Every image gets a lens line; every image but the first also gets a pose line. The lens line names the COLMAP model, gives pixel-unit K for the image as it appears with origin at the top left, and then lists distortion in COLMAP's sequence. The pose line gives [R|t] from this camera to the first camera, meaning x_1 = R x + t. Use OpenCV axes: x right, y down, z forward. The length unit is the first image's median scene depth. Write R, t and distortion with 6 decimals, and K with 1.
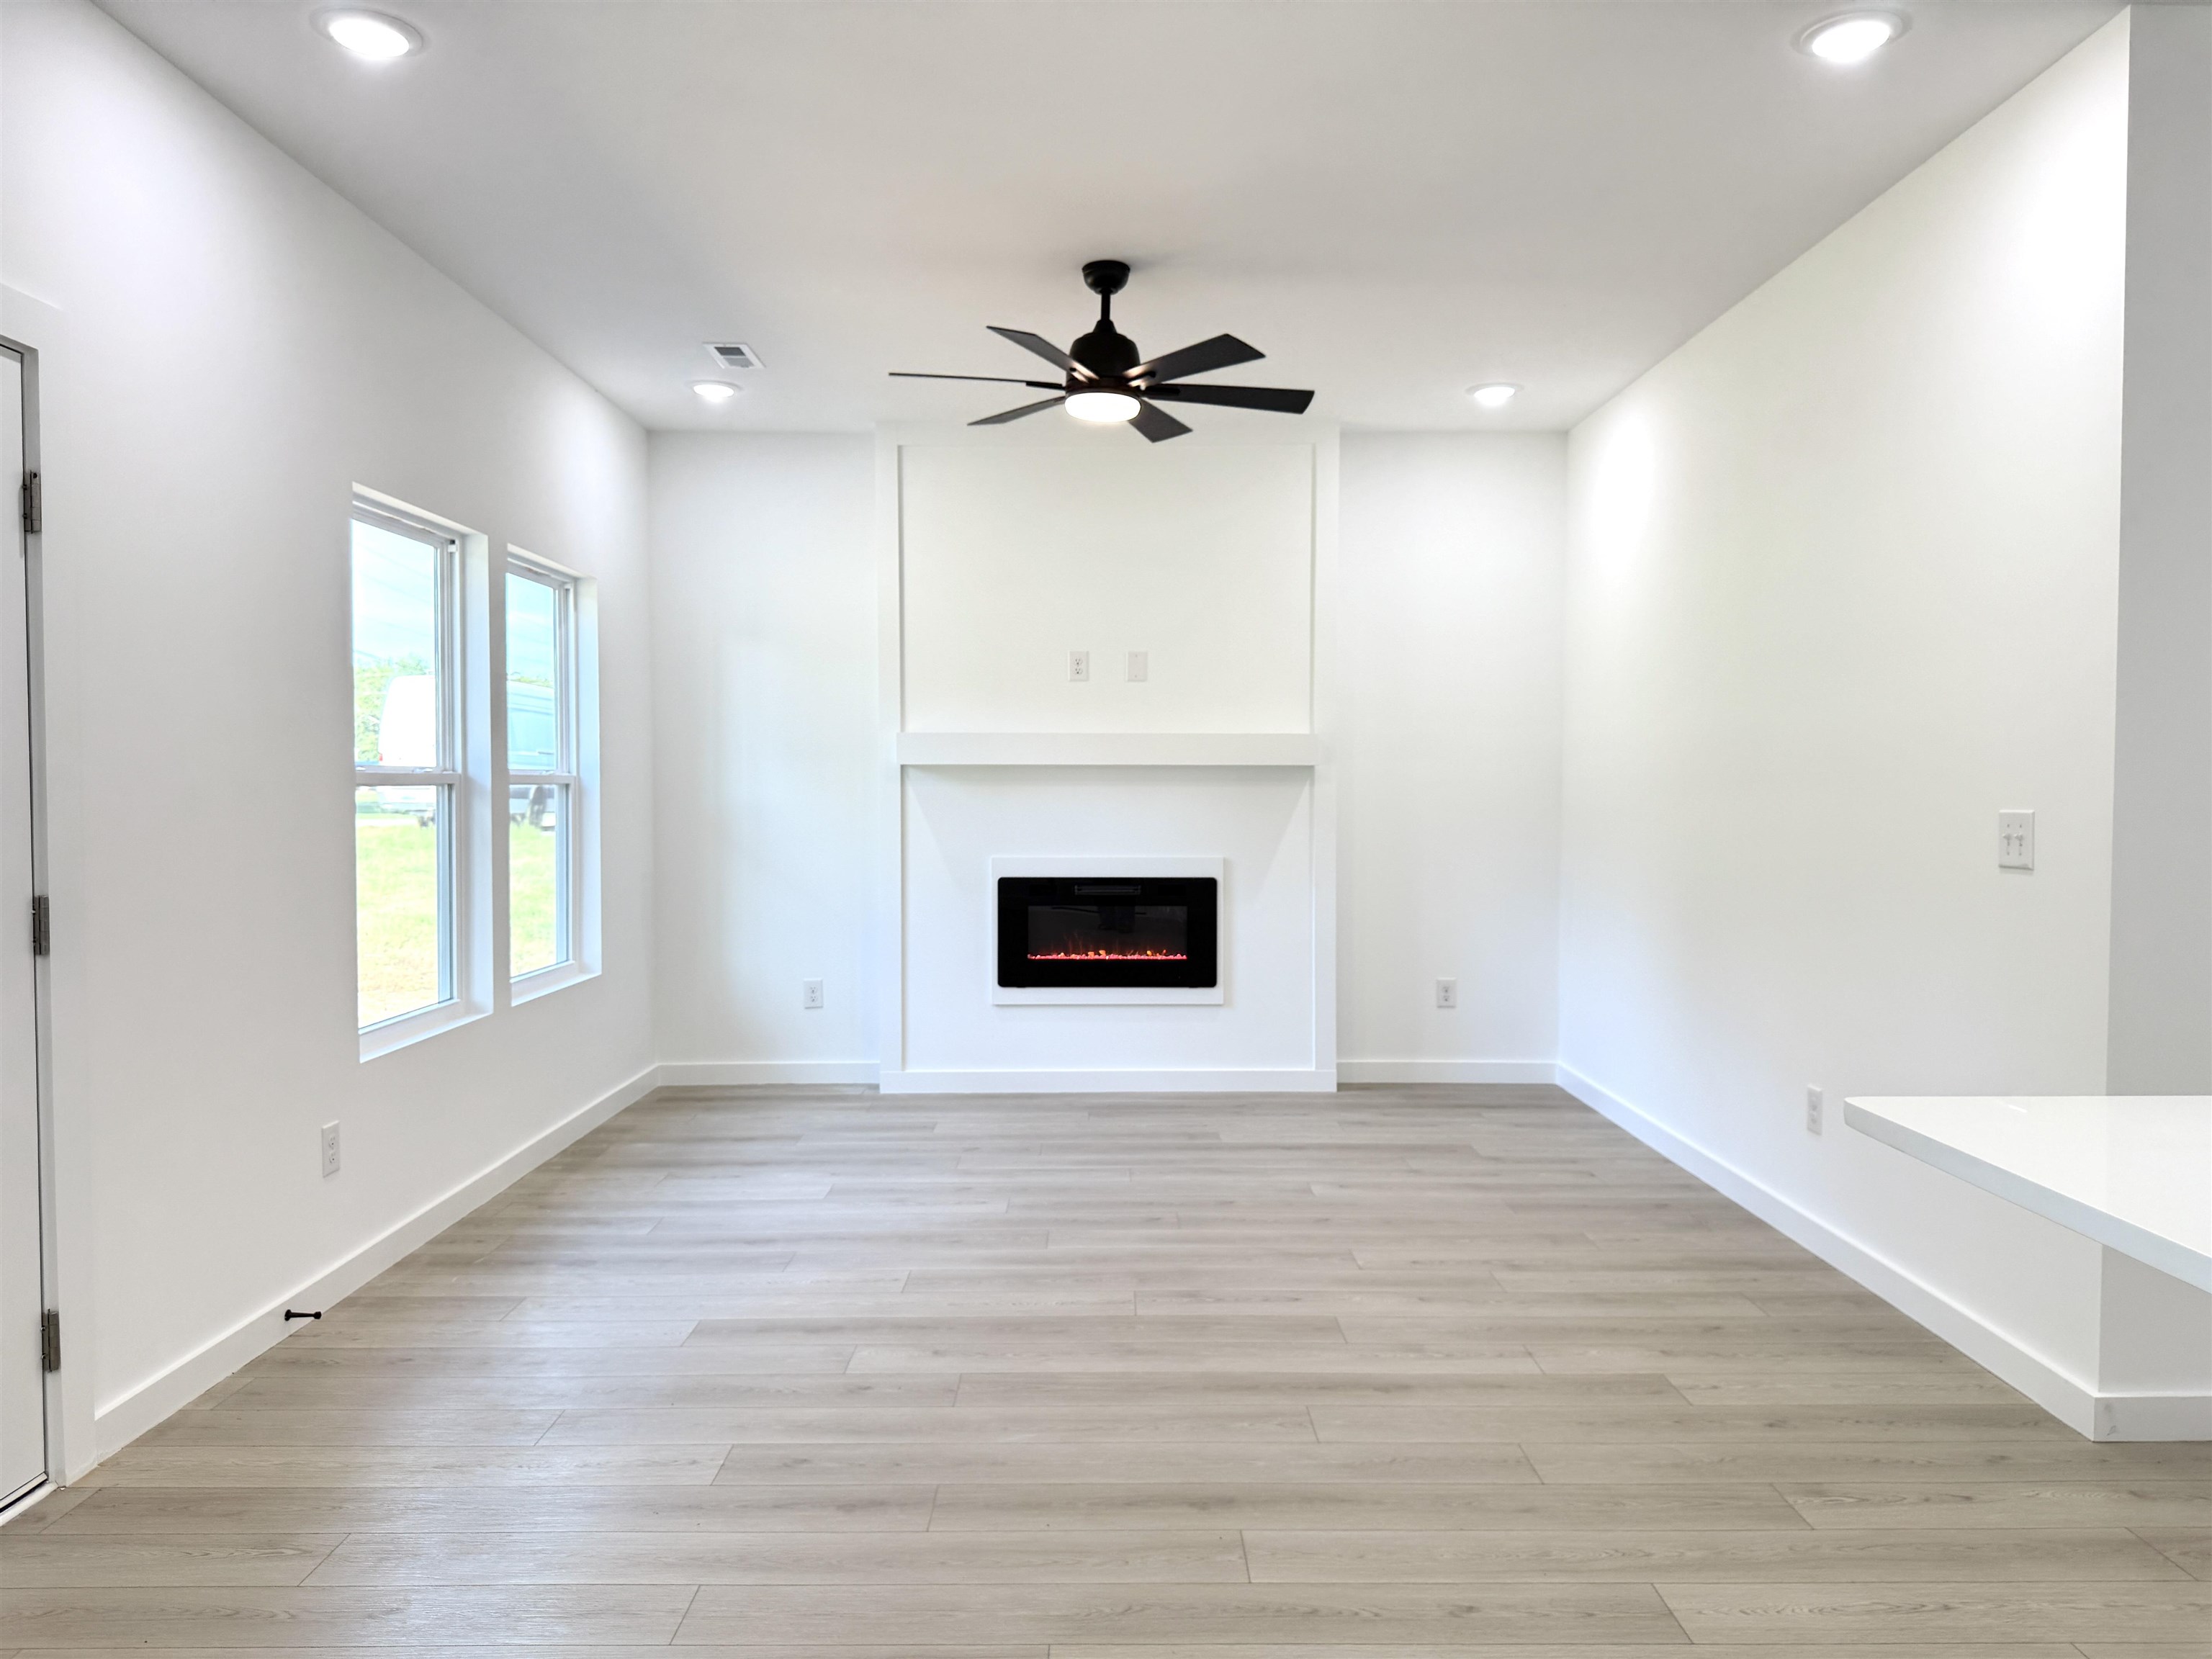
lens RADIAL K [[1523.4, 0, 1106.0], [0, 1523.4, 829.5], [0, 0, 1]] dist [0.116122, -0.171616]
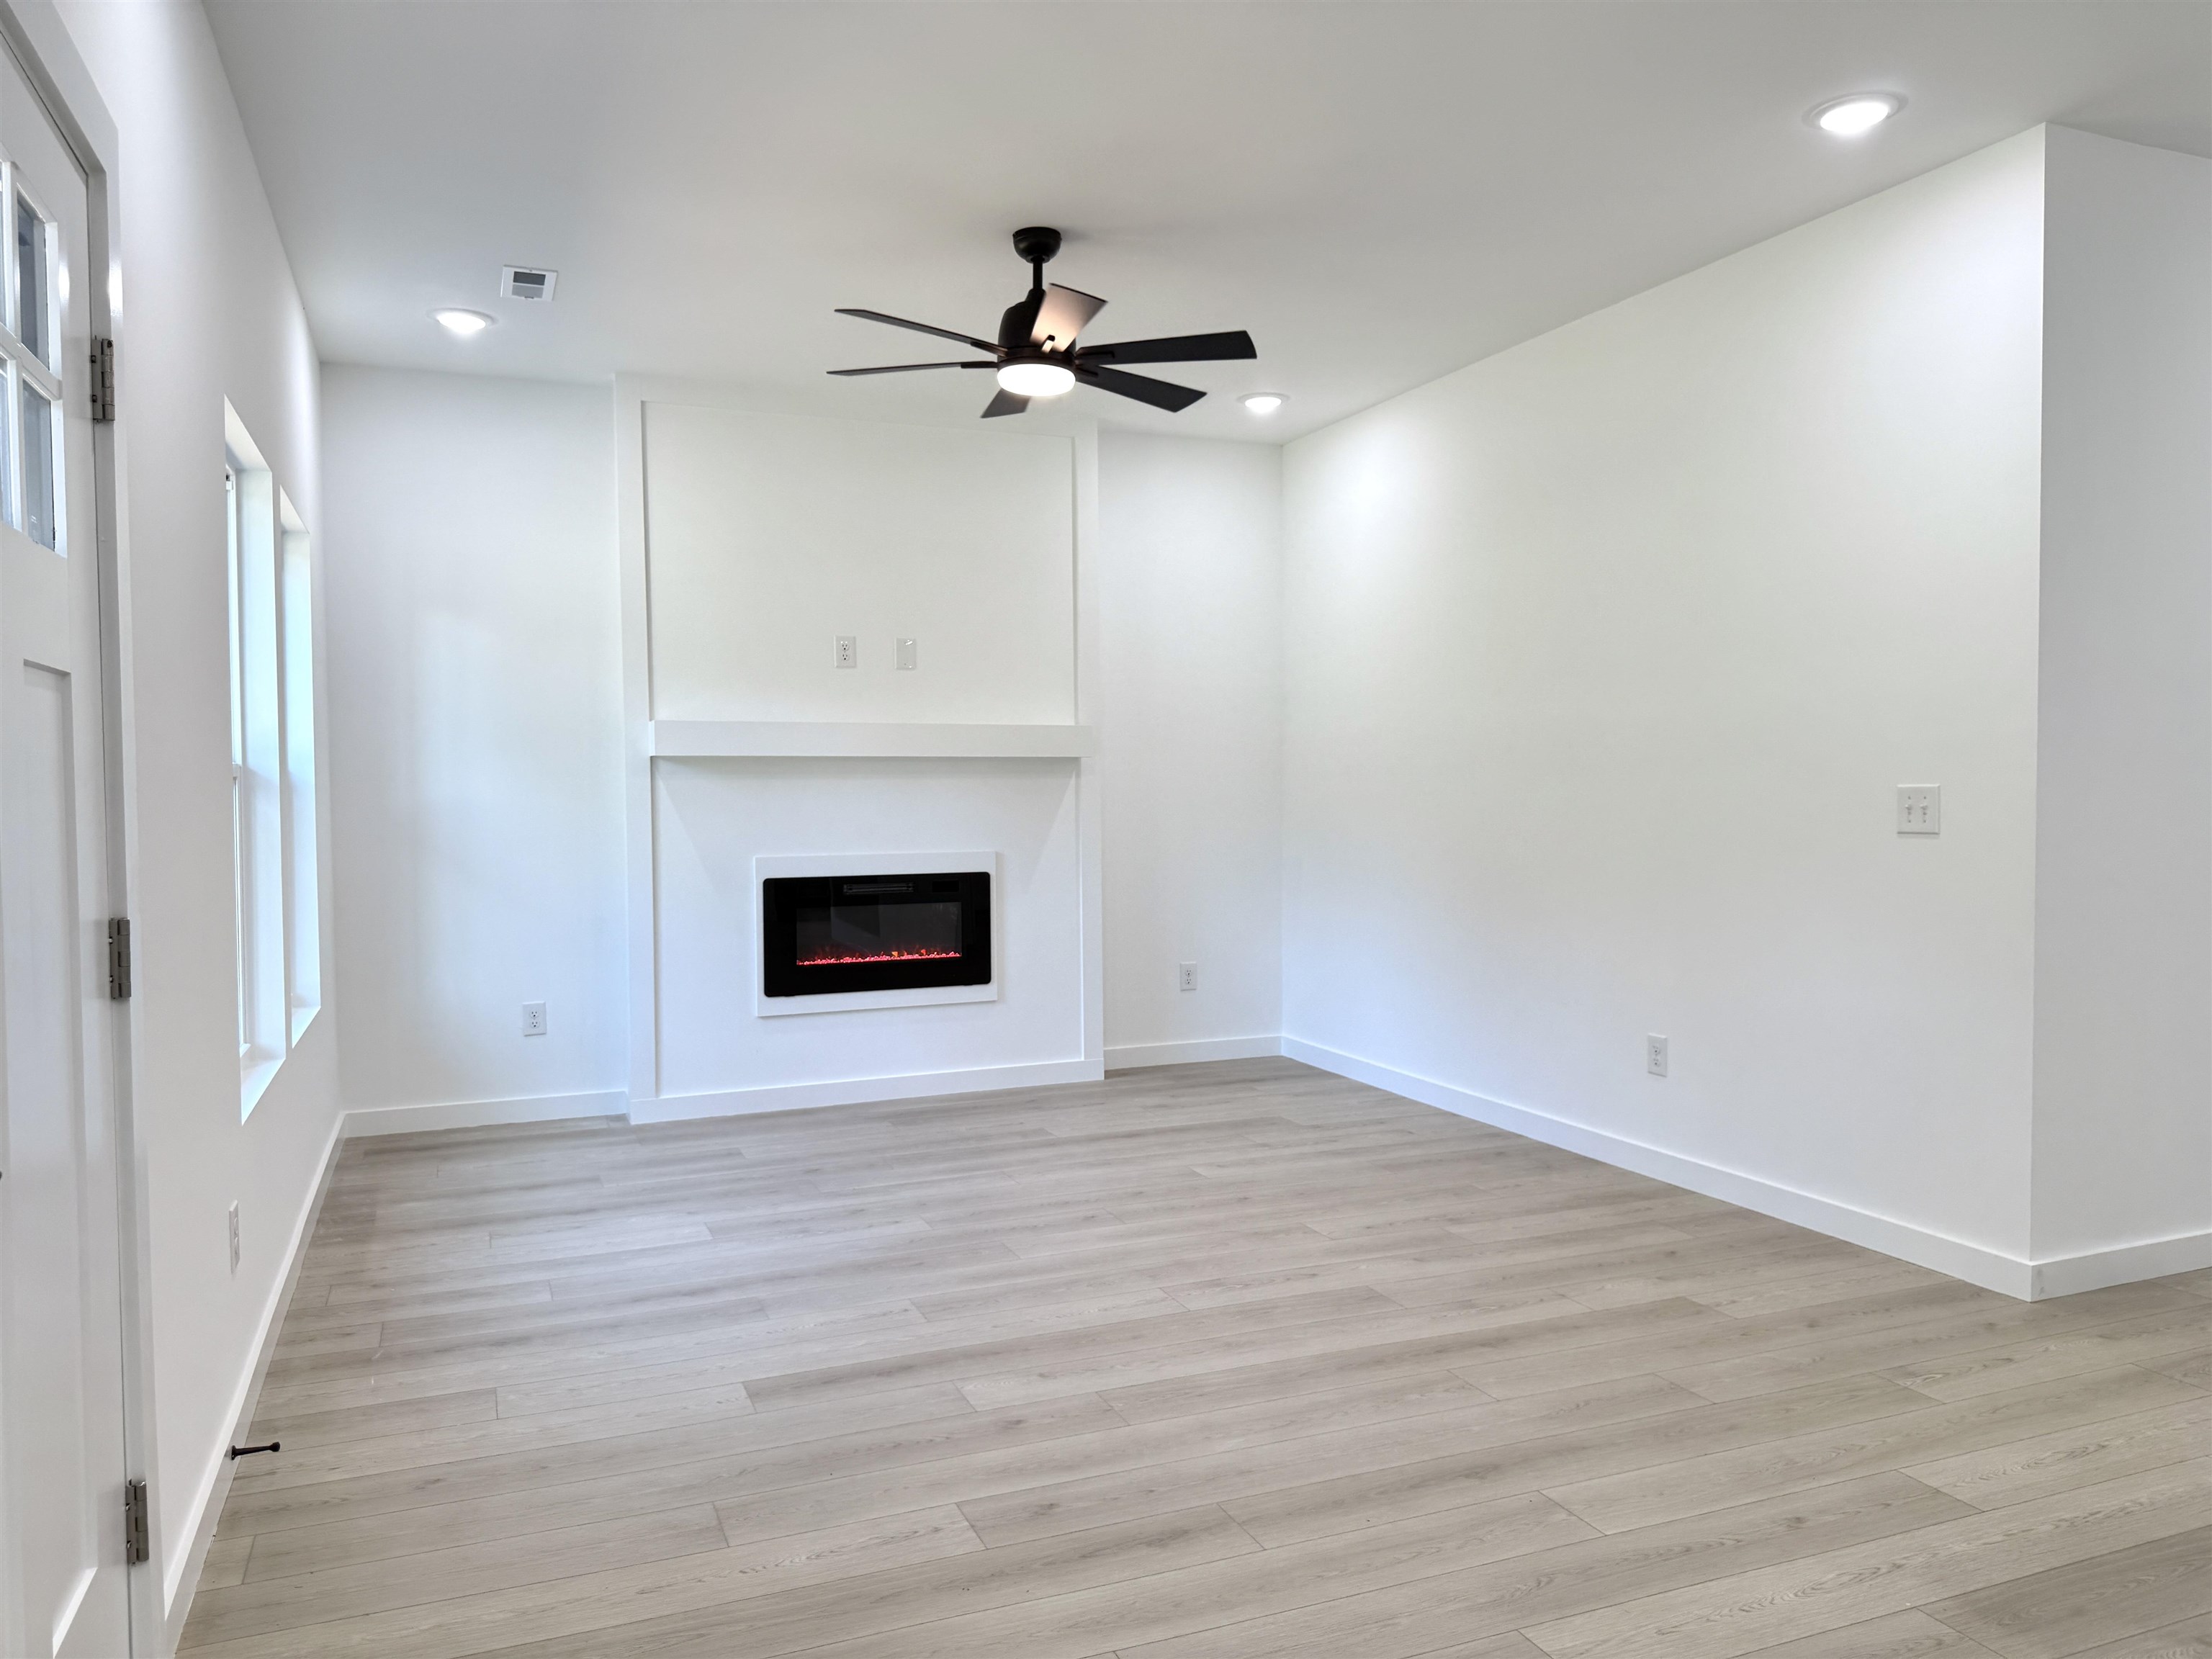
lens RADIAL K [[1523.4, 0, 1106.0], [0, 1523.4, 829.5], [0, 0, 1]] dist [0.116122, -0.171616]
pose [[0.930876, -0.019294, 0.364824, -0.318127], [0.019631, 0.999803, 0.002785, 0.004676], [-0.364806, 0.004569, 0.931072, 0.088160]]
